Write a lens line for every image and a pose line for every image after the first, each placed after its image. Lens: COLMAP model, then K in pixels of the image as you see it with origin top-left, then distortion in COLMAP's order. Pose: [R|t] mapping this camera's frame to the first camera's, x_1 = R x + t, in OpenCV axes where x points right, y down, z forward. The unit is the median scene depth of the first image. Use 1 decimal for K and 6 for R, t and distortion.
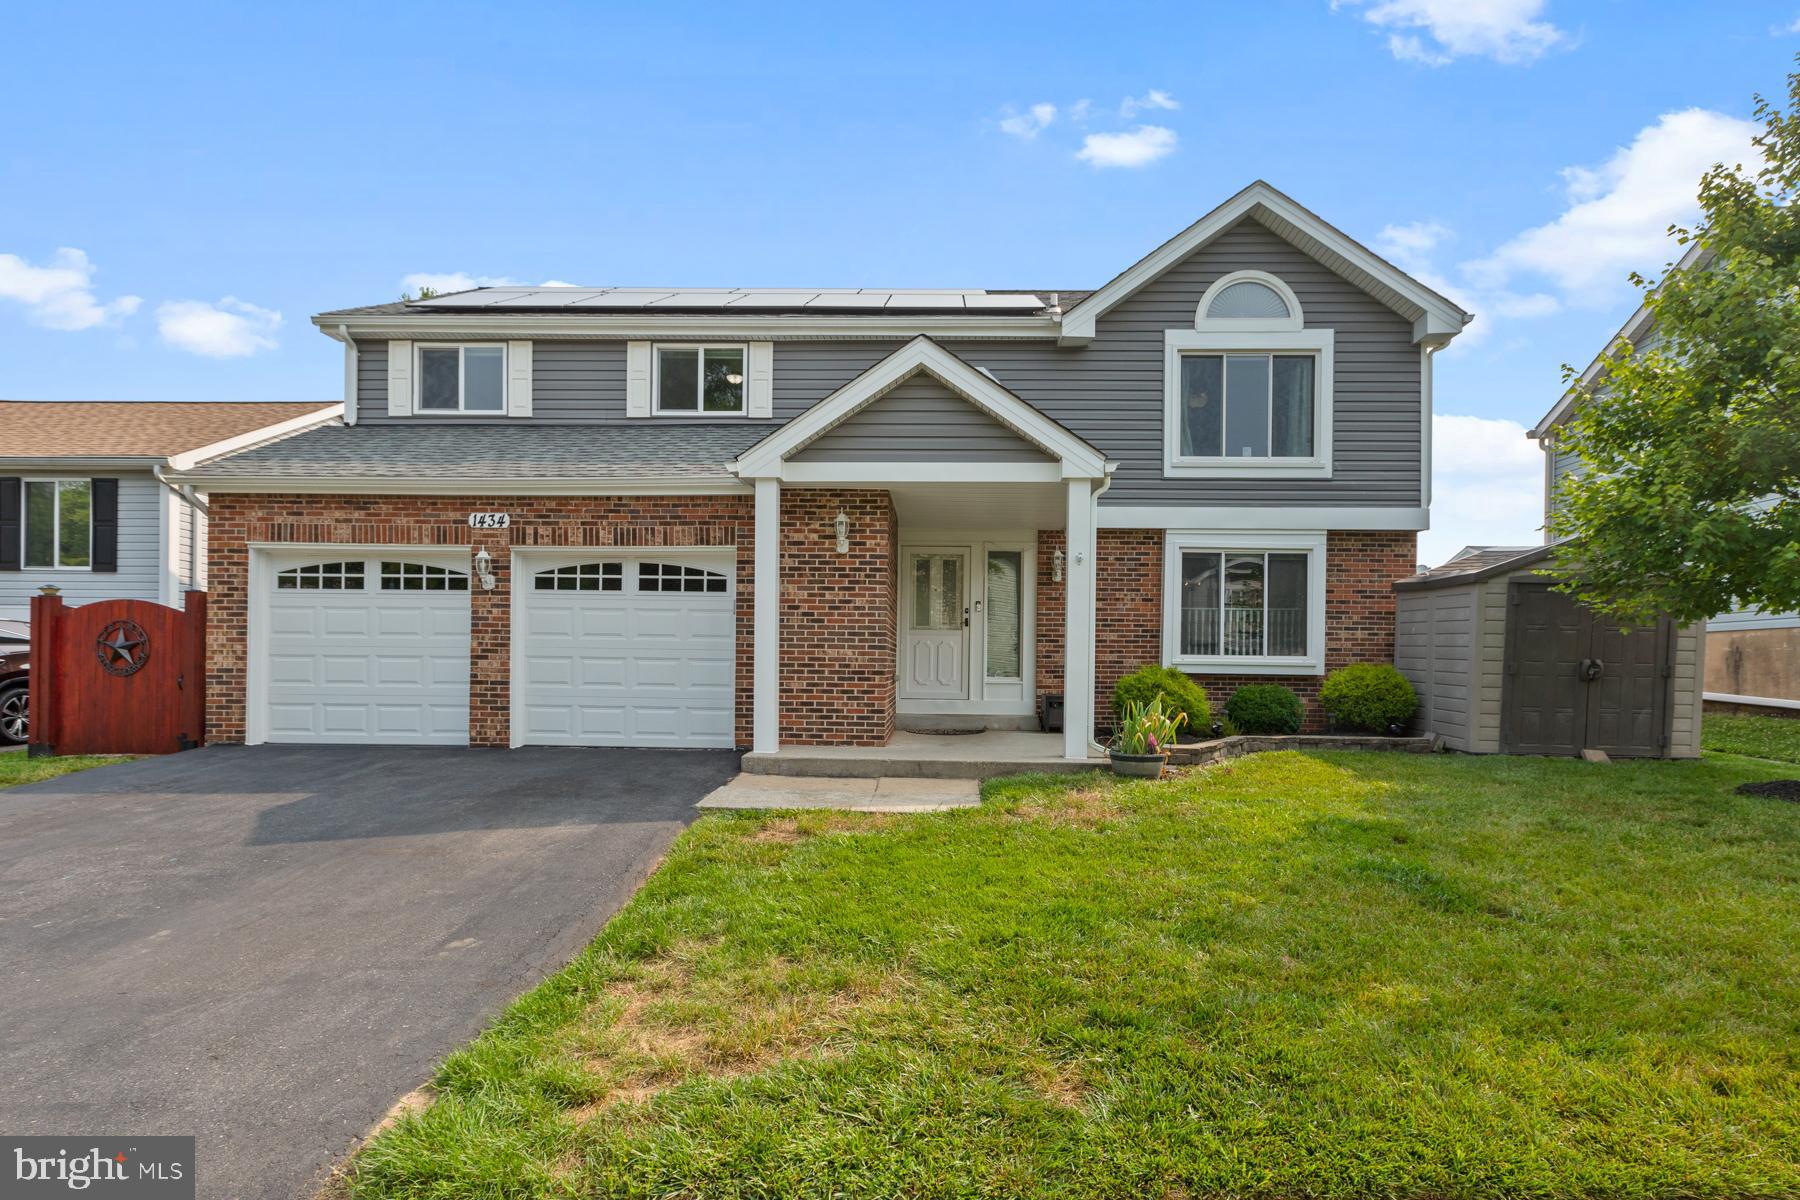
lens RADIAL K [[820.2, 0, 898.1], [0, 820.2, 678.1], [0, 0, 1]] dist [0.001850, 0.000199]
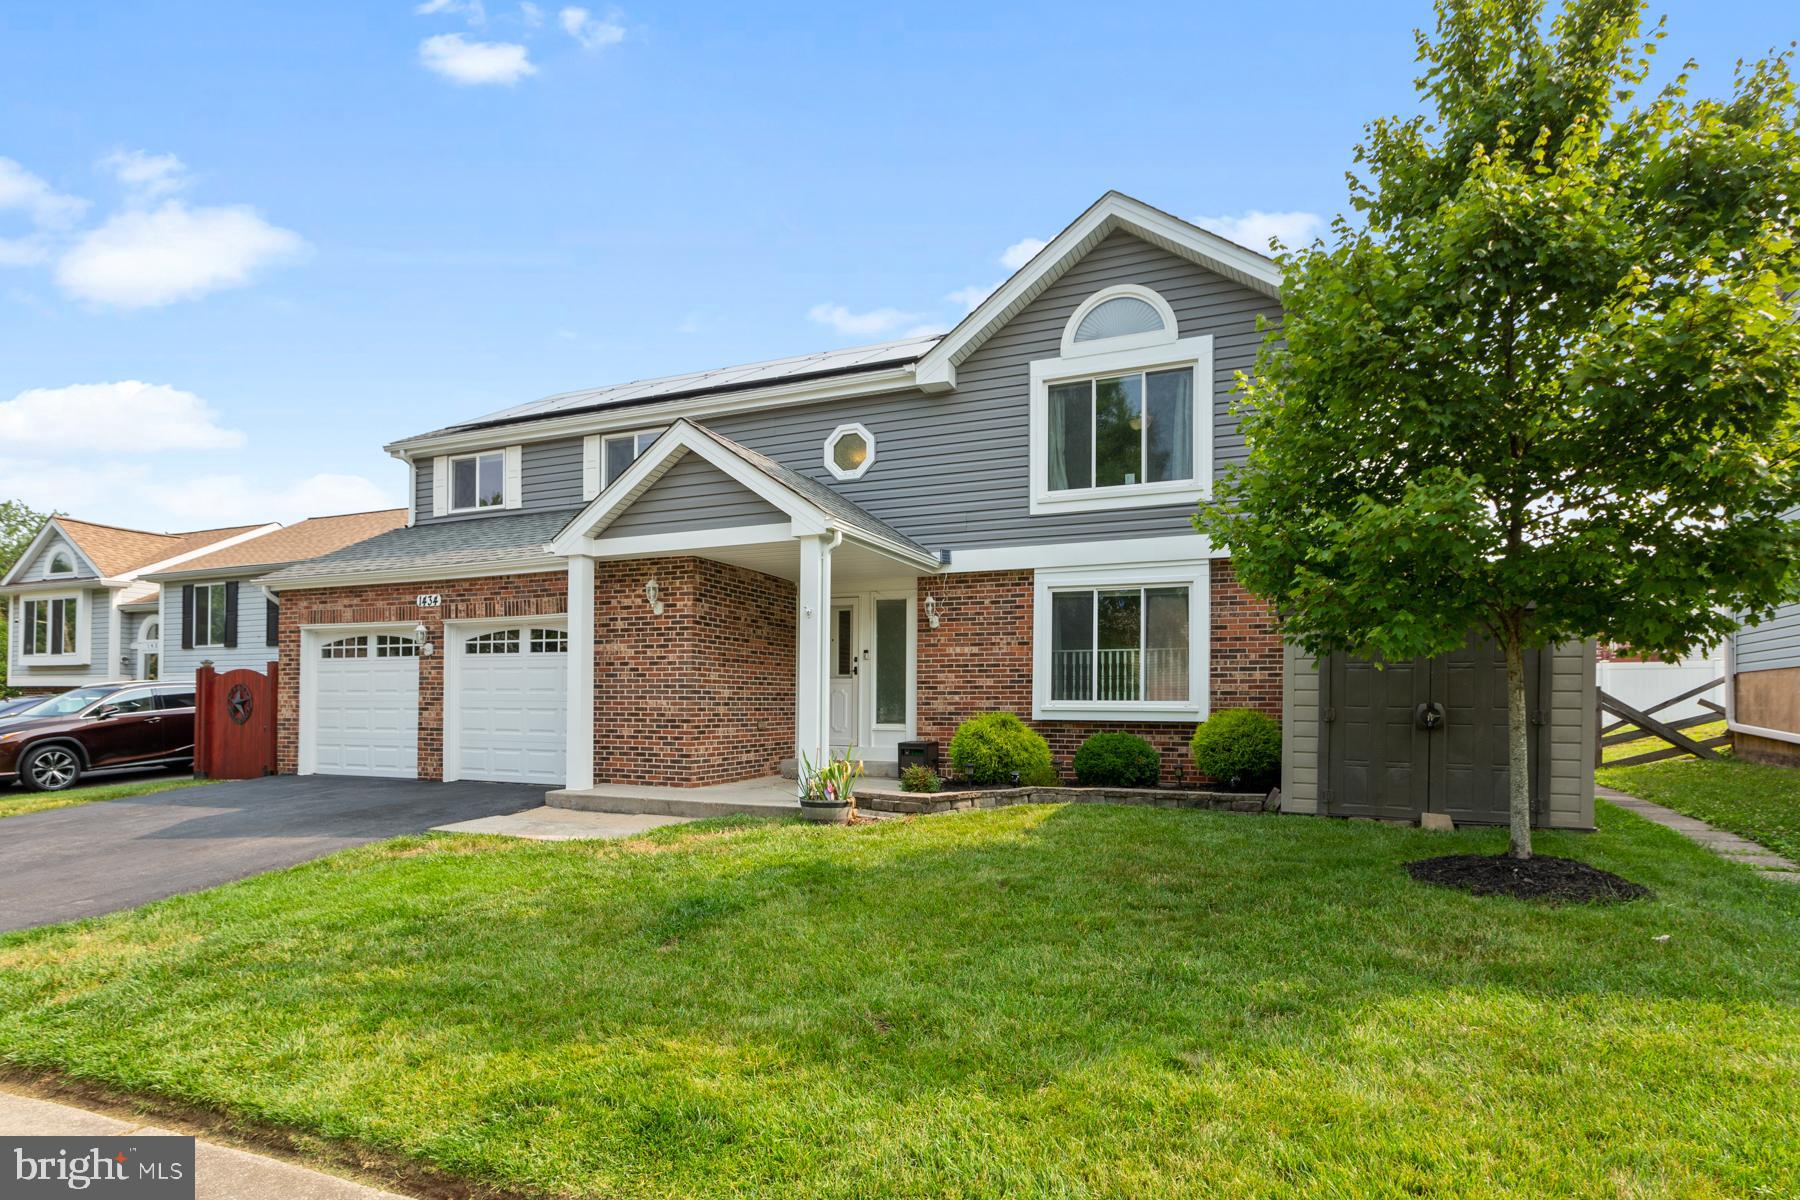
lens RADIAL K [[863.7, 0, 900.1], [0, 863.7, 710.9], [0, 0, 1]] dist [0.000888, 0.000183]
pose [[0.938866, -0.005469, -0.344240, 0.628244], [0.001423, 0.999927, -0.012007, -0.005470], [0.344280, 0.010783, 0.938805, 0.004966]]
